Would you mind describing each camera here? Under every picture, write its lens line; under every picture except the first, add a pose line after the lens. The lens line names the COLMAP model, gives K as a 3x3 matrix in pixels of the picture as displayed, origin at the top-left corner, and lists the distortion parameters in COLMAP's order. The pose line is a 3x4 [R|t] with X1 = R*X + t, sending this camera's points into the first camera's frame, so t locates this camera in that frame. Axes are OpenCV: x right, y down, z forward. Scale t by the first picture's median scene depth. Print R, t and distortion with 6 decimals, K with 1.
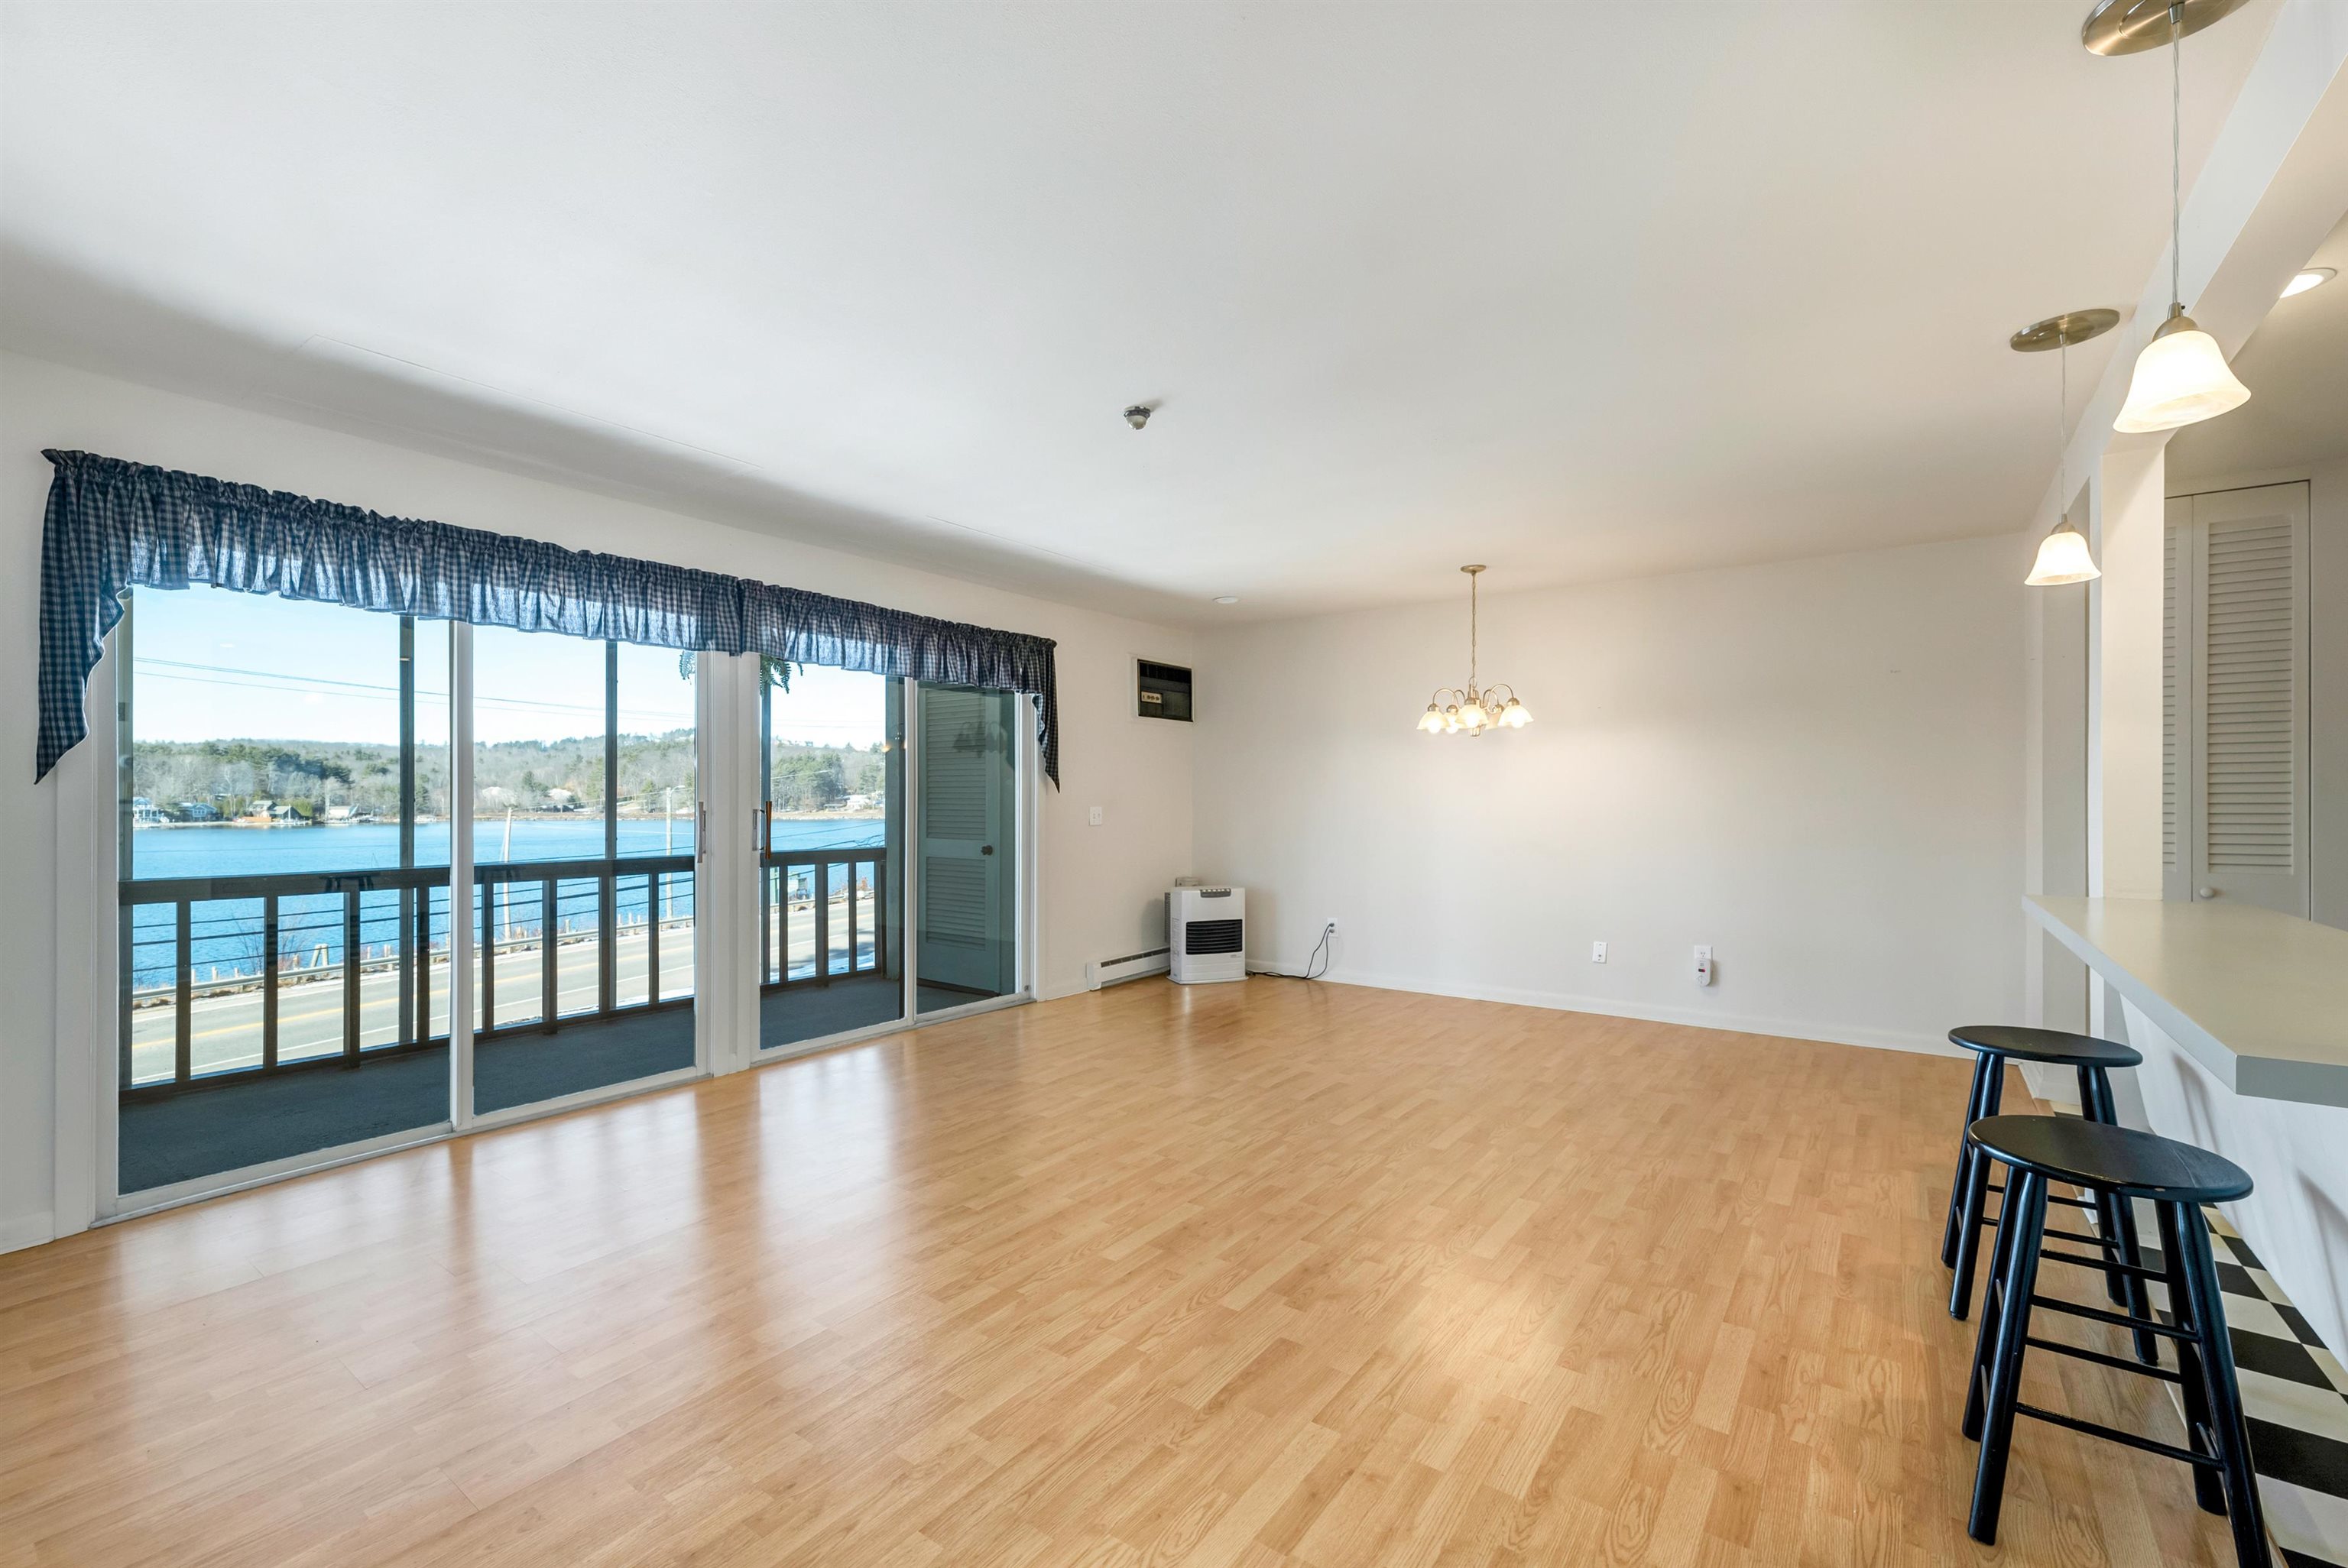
lens RADIAL K [[1003.2, 0, 1132.1], [0, 1003.2, 803.1], [0, 0, 1]] dist [0.001153, -0.001243]
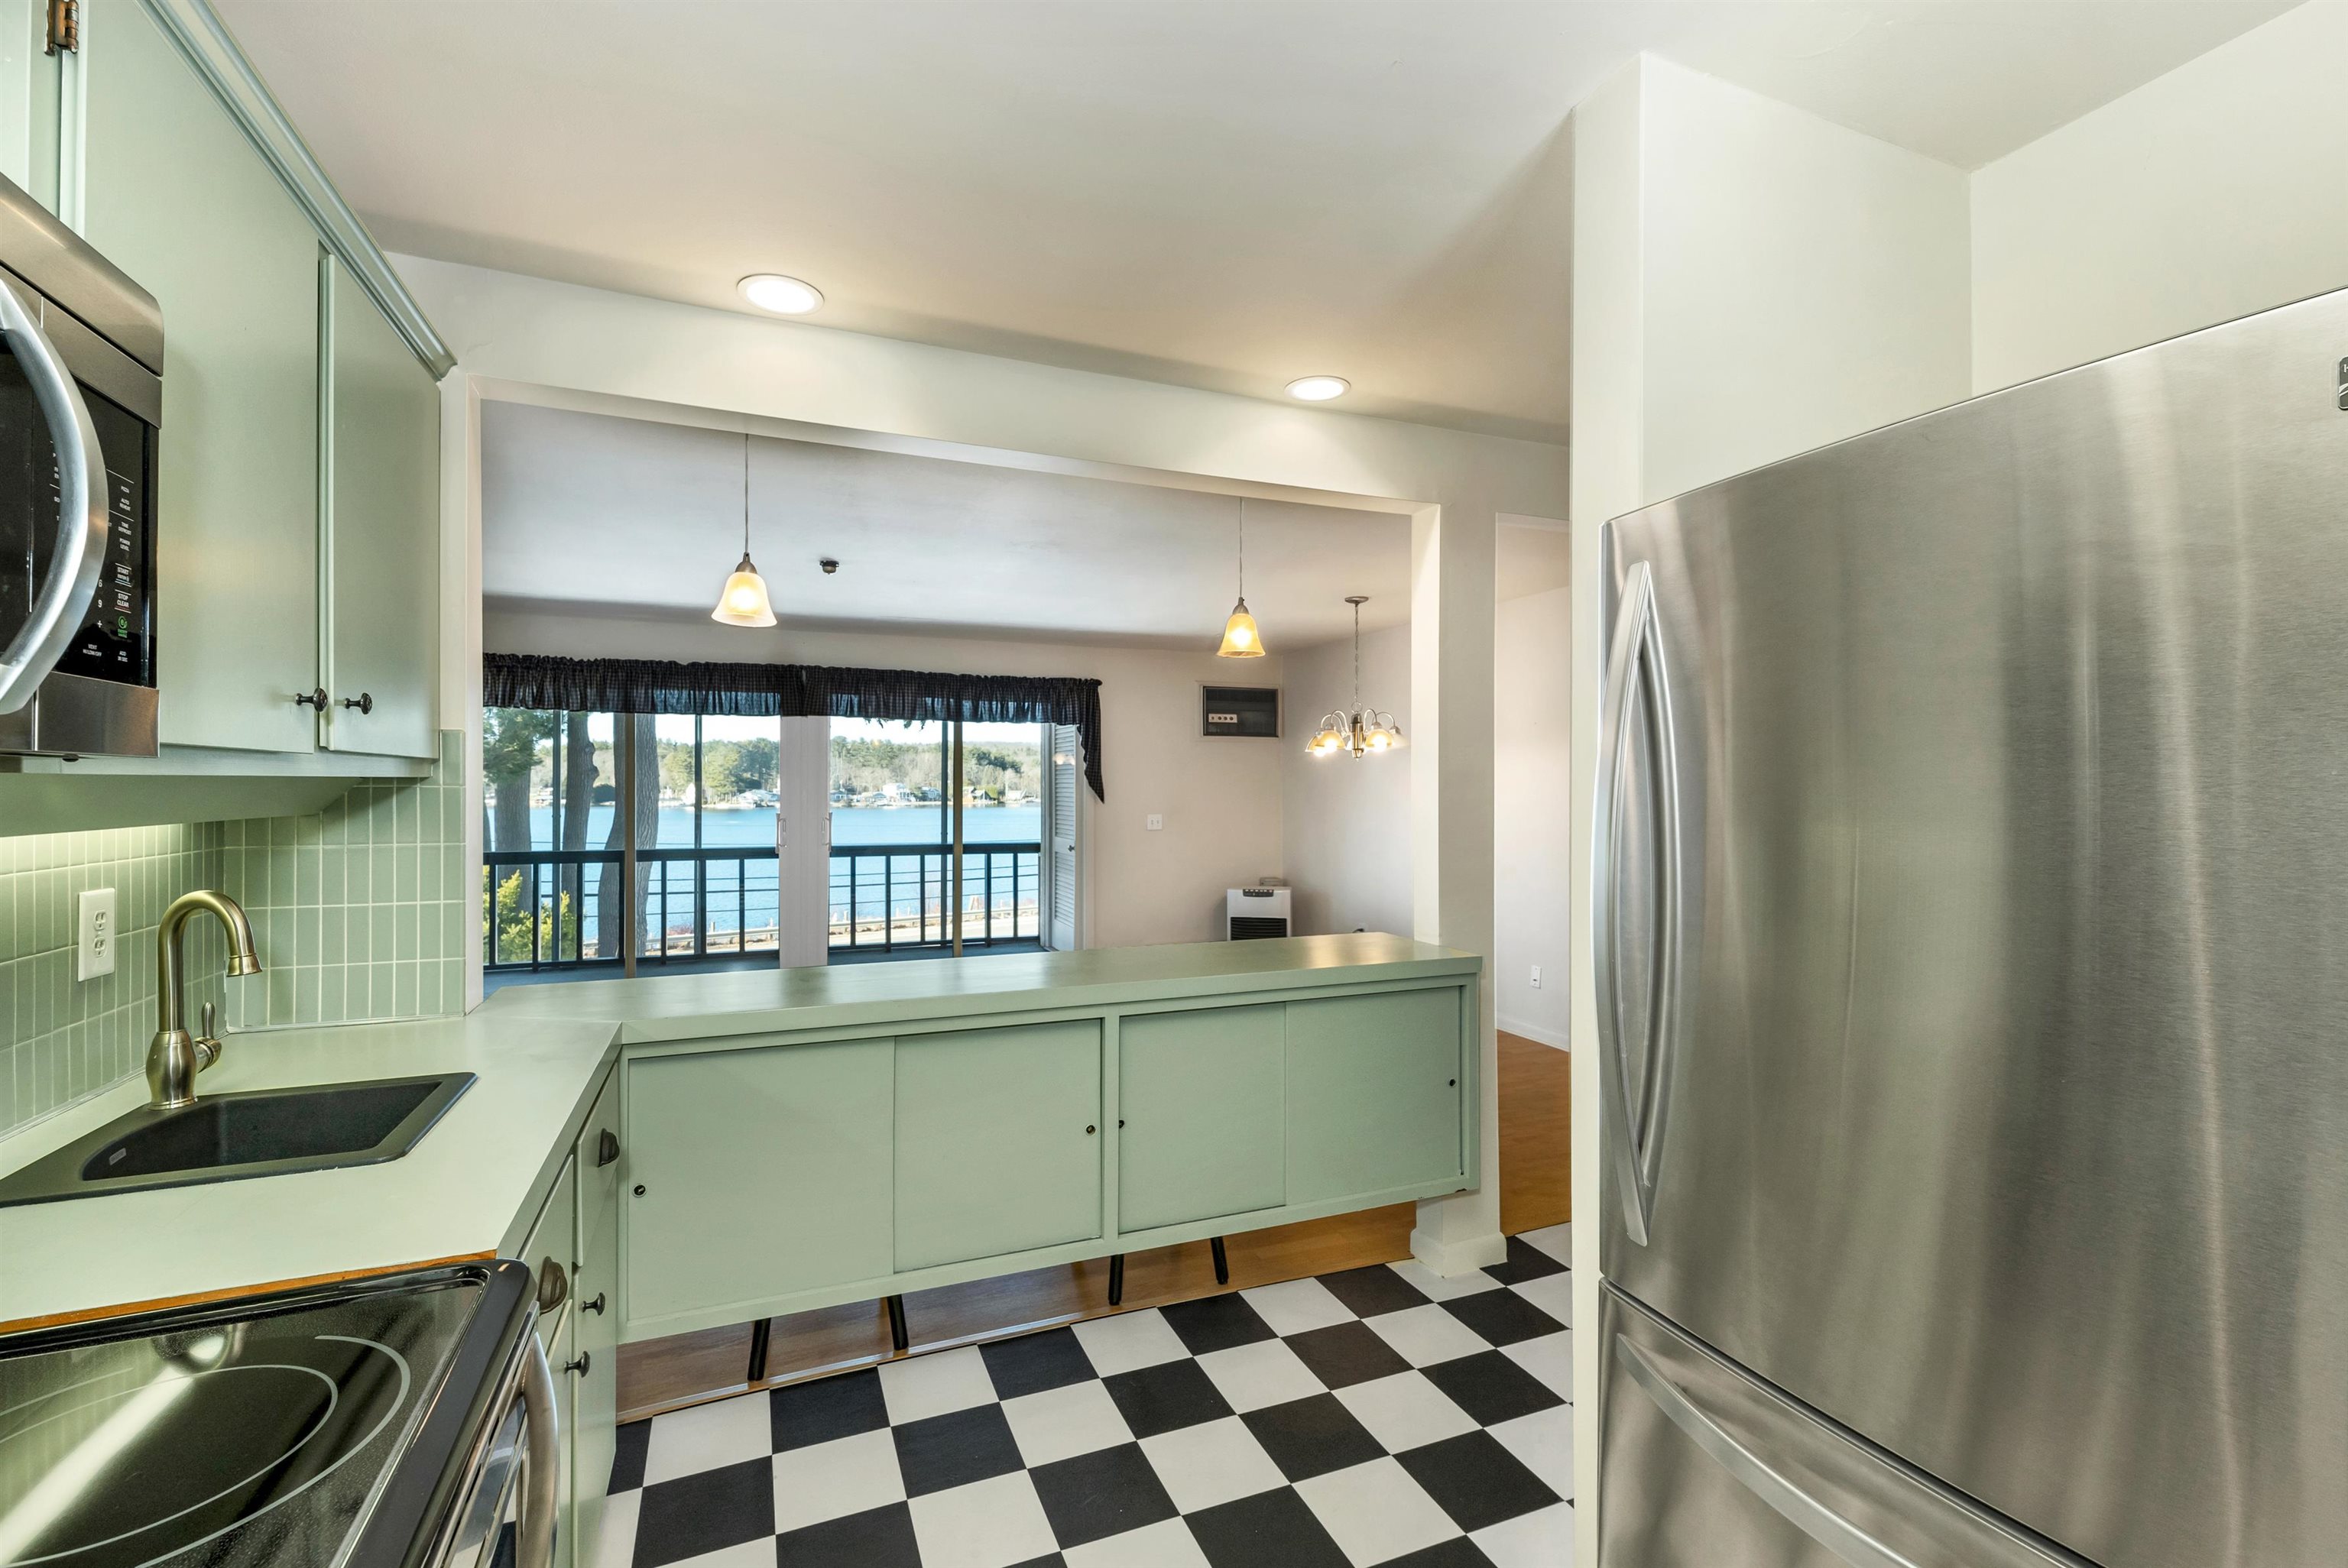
lens RADIAL K [[1003.2, 0, 1163.1], [0, 1003.2, 785.7], [0, 0, 1]] dist [0.001153, -0.001243]
pose [[0.852782, 0.002752, -0.522259, 0.561410], [-0.004204, 0.999990, -0.001594, -0.027004], [0.522249, 0.003554, 0.852785, -0.007061]]
